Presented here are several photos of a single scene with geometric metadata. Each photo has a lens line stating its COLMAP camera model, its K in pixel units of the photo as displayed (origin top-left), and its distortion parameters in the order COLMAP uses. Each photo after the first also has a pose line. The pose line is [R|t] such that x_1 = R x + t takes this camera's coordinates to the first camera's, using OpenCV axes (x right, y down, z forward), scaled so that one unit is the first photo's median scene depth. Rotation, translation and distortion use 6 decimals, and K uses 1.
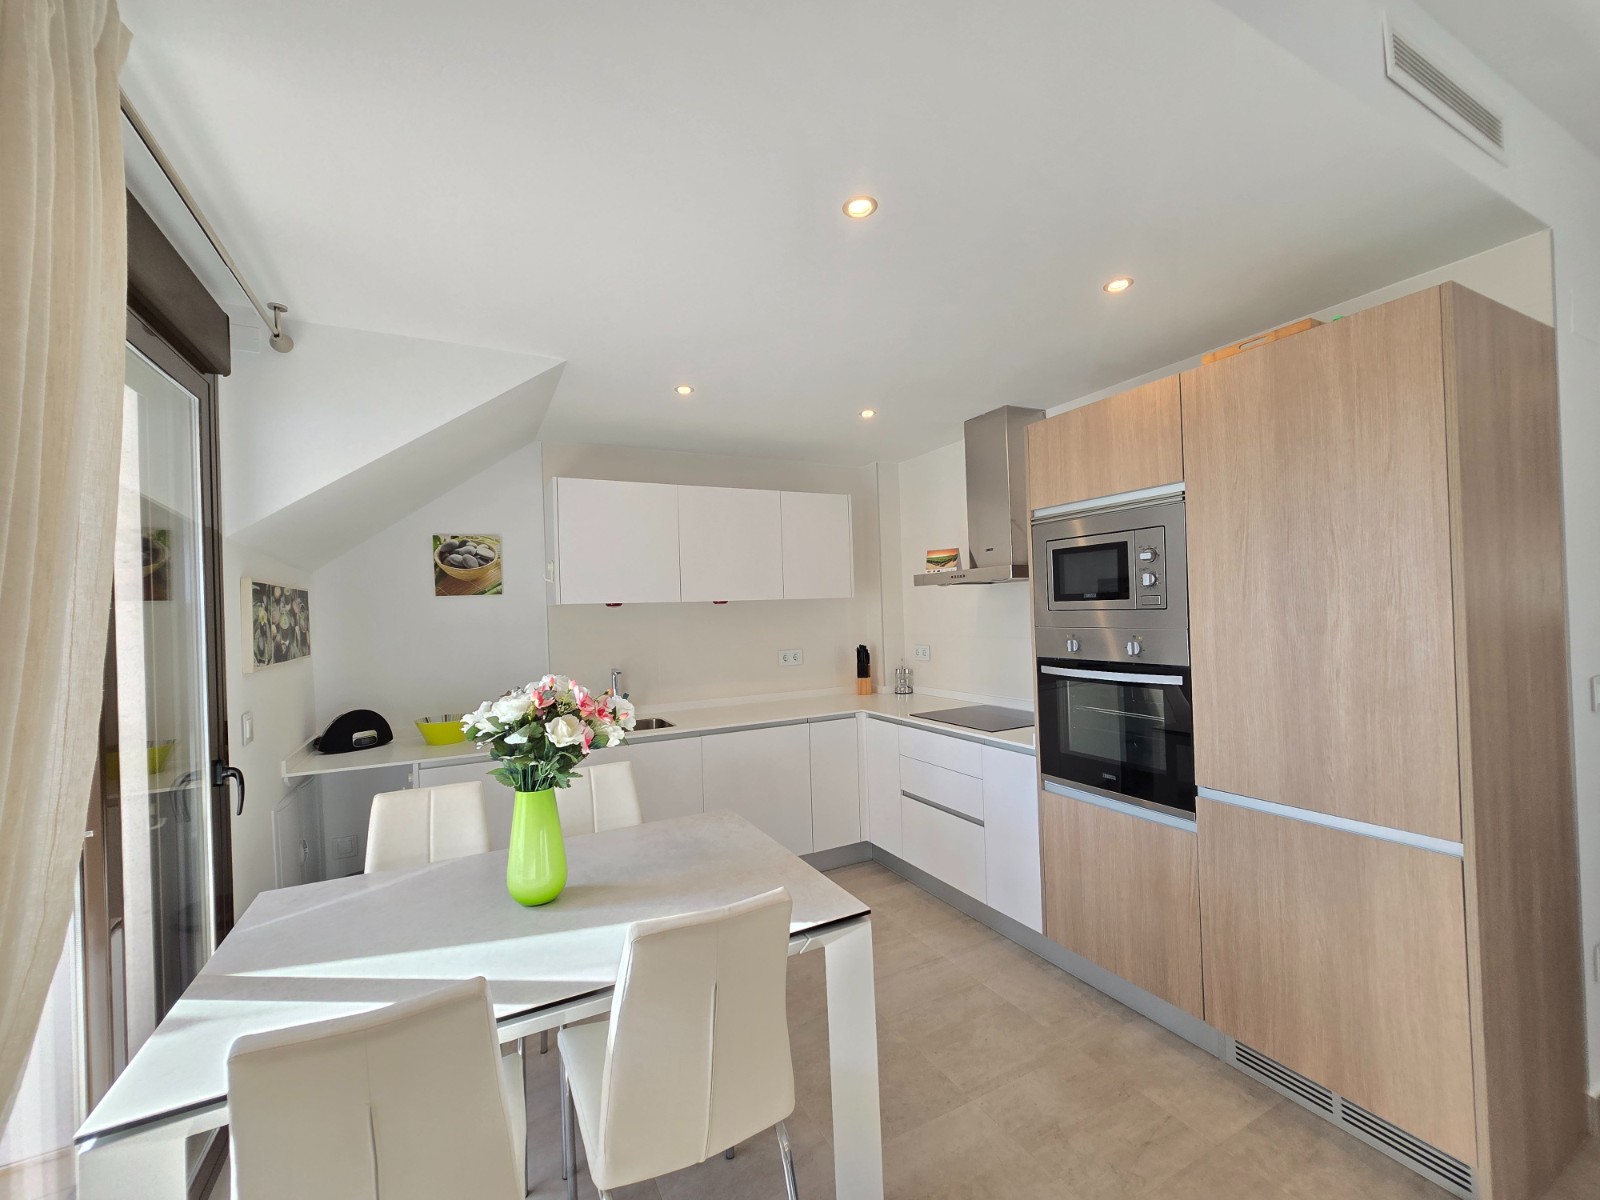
lens RADIAL K [[655.7, 0, 800.2], [0, 655.7, 608.5], [0, 0, 1]] dist [-0.002034, -0.000418]
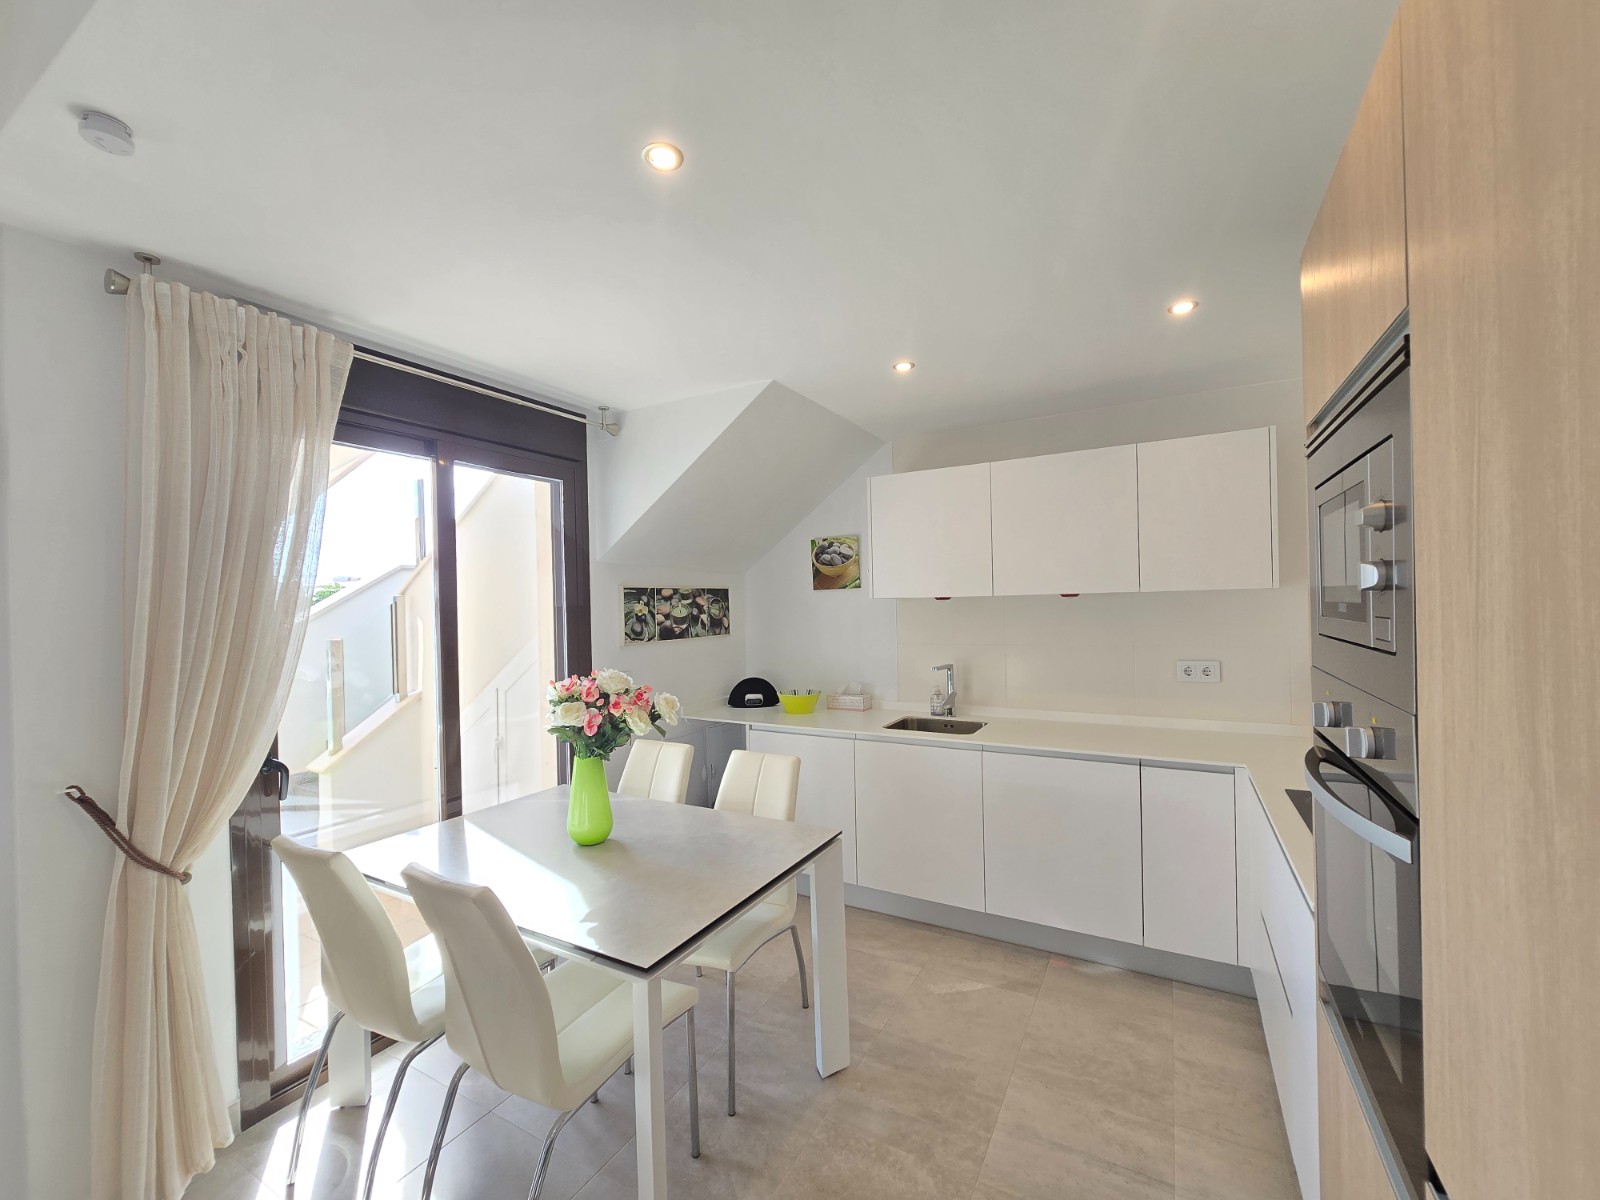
lens RADIAL K [[655.7, 0, 800.2], [0, 655.7, 608.5], [0, 0, 1]] dist [-0.002034, -0.000418]
pose [[0.547852, 0.024734, -0.836210, 0.592255], [0.007125, 0.999389, 0.034229, -0.036277], [0.836545, -0.024710, 0.547341, 0.435402]]
